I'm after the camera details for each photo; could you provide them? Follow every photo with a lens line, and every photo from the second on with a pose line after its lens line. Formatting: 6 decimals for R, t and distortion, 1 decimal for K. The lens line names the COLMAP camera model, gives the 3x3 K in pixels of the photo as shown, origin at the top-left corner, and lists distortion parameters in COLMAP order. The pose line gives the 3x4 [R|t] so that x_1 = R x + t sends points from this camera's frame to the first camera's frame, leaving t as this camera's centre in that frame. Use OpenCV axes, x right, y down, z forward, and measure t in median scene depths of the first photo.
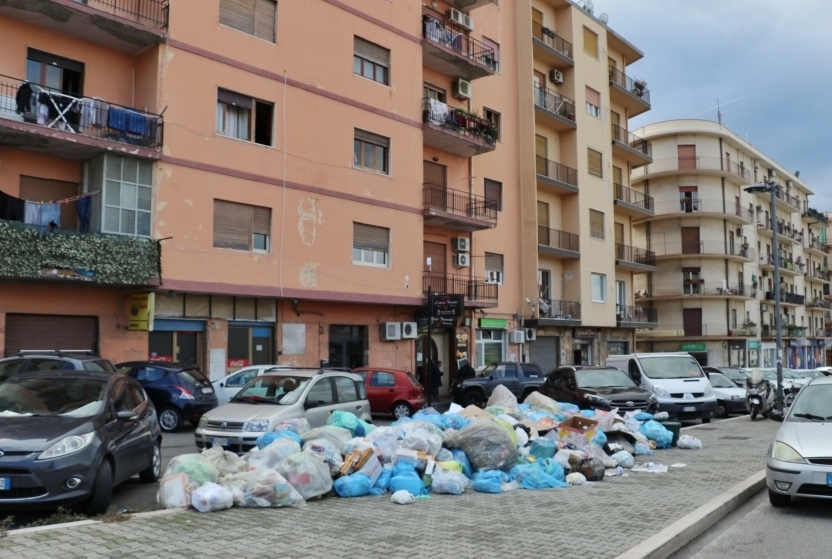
lens RADIAL K [[790.5, 0, 416.0], [0, 790.5, 279.5], [0, 0, 1]] dist [-0.130964, 0.005002]
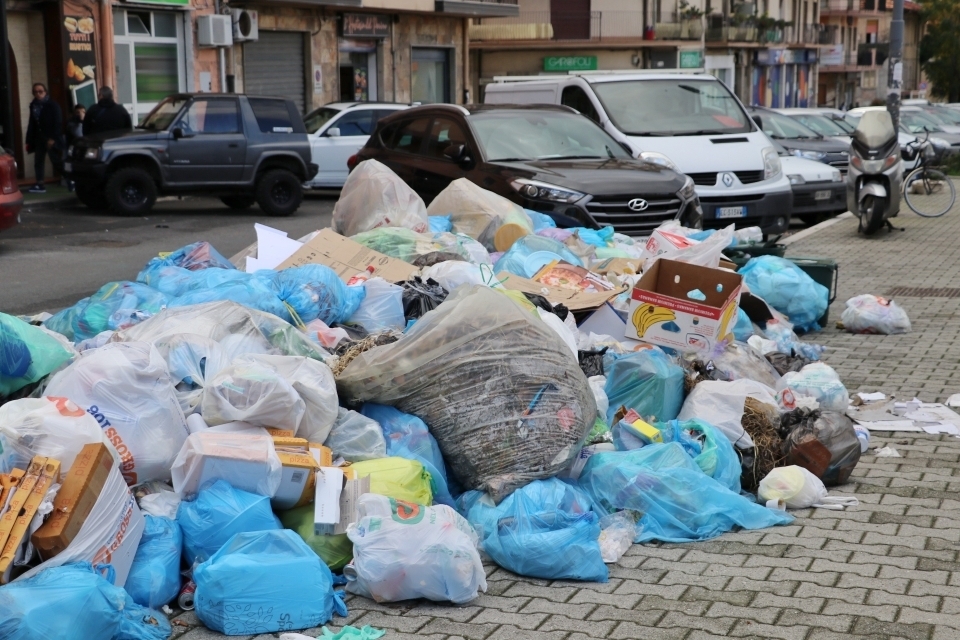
lens RADIAL K [[1691.5, 0, 480.0], [0, 1691.5, 320.0], [0, 0, 1]] dist [0.231139, 0.123460]
pose [[0.947503, -0.045926, 0.316432, -0.030719], [-0.029022, 0.973194, 0.228146, 0.015373], [-0.318428, -0.225352, 0.920772, 0.136190]]
